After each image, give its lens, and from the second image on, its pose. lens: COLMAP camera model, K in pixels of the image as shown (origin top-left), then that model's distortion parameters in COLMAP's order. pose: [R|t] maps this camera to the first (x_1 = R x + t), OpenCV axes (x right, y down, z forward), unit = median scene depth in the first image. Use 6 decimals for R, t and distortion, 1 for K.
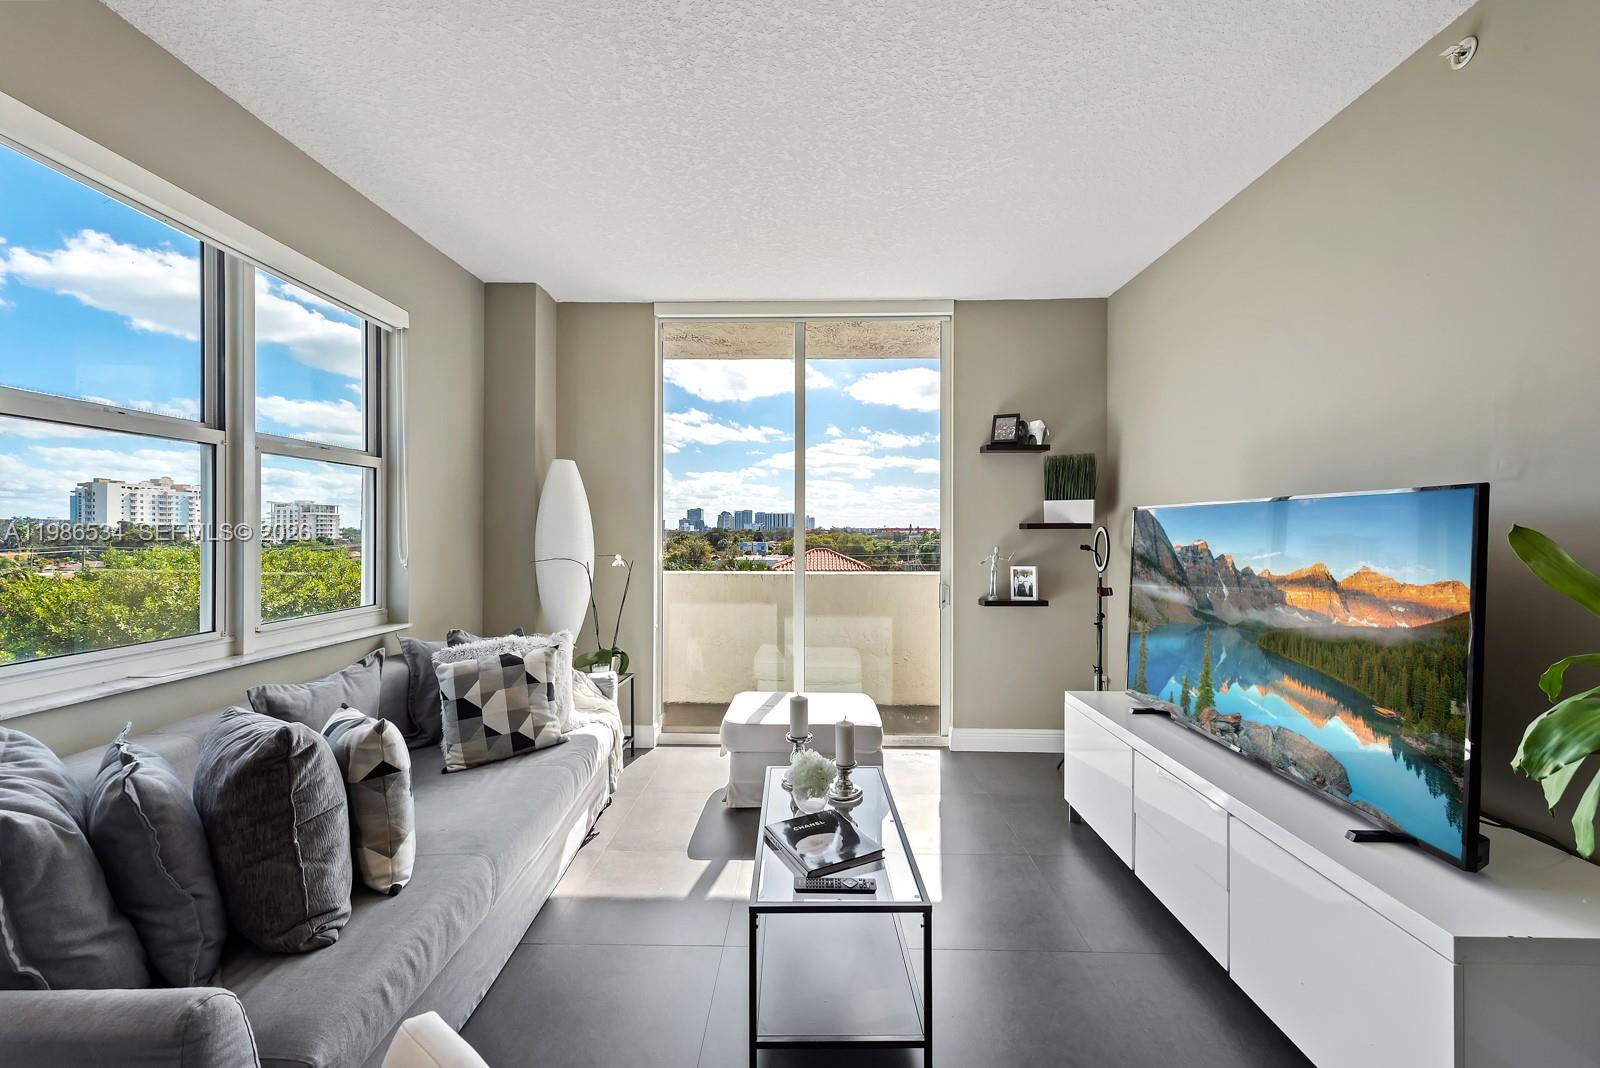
lens RADIAL K [[623.6, 0, 798.6], [0, 623.6, 528.4], [0, 0, 1]] dist [0.010396, -0.004438]
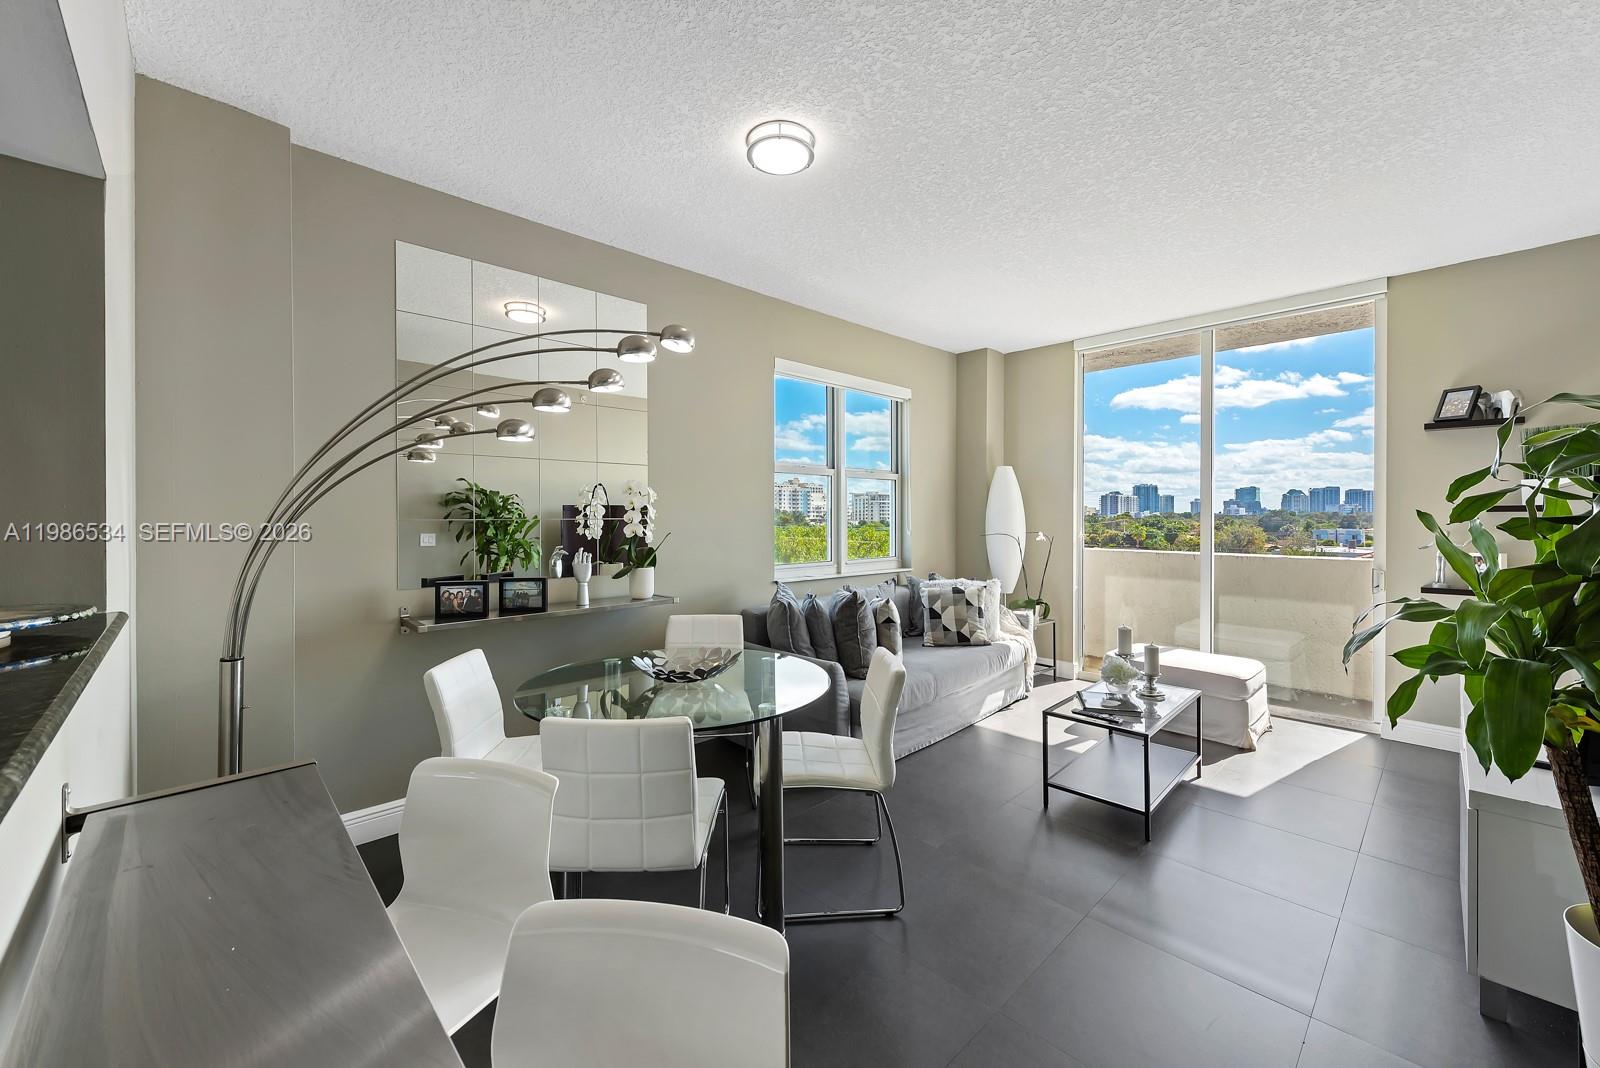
lens RADIAL K [[623.6, 0, 806.9], [0, 623.6, 522.8], [0, 0, 1]] dist [0.010396, -0.004438]
pose [[0.717845, 0.007100, -0.696167, 0.418191], [0.005191, 0.999866, 0.015549, -0.003615], [0.696184, -0.014776, 0.717712, -0.496463]]
